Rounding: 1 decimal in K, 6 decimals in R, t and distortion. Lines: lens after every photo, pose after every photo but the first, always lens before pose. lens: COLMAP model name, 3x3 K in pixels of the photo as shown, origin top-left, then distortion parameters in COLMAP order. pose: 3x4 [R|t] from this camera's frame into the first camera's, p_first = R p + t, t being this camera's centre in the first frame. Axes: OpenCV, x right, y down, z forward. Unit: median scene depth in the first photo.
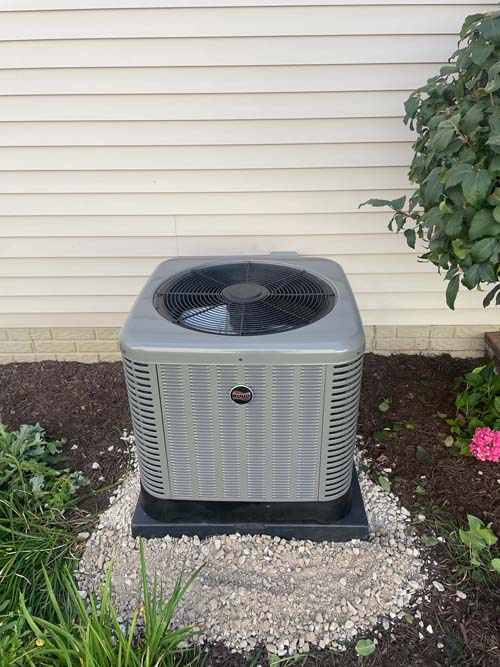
lens RADIAL K [[509.2, 0, 250.0], [0, 509.2, 333.5], [0, 0, 1]] dist [0.111516, -0.132872]
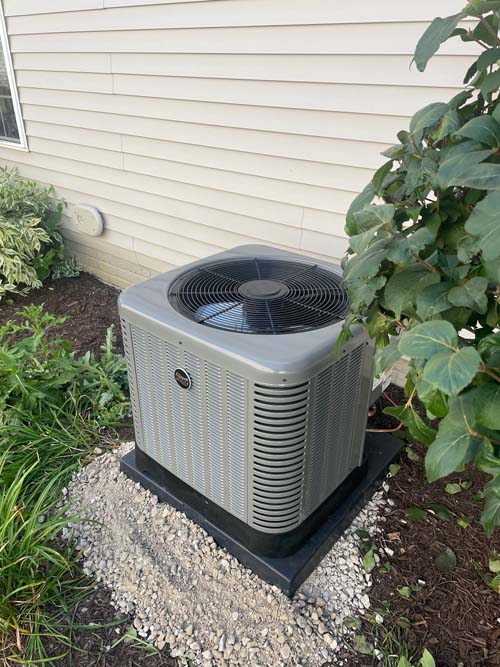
lens RADIAL K [[509.2, 0, 250.0], [0, 509.2, 333.5], [0, 0, 1]] dist [0.111516, -0.132872]
pose [[0.778487, 0.313053, -0.544018, 0.521343], [-0.310456, 0.945342, 0.099733, -0.090307], [0.545505, 0.091253, 0.833125, 0.193808]]
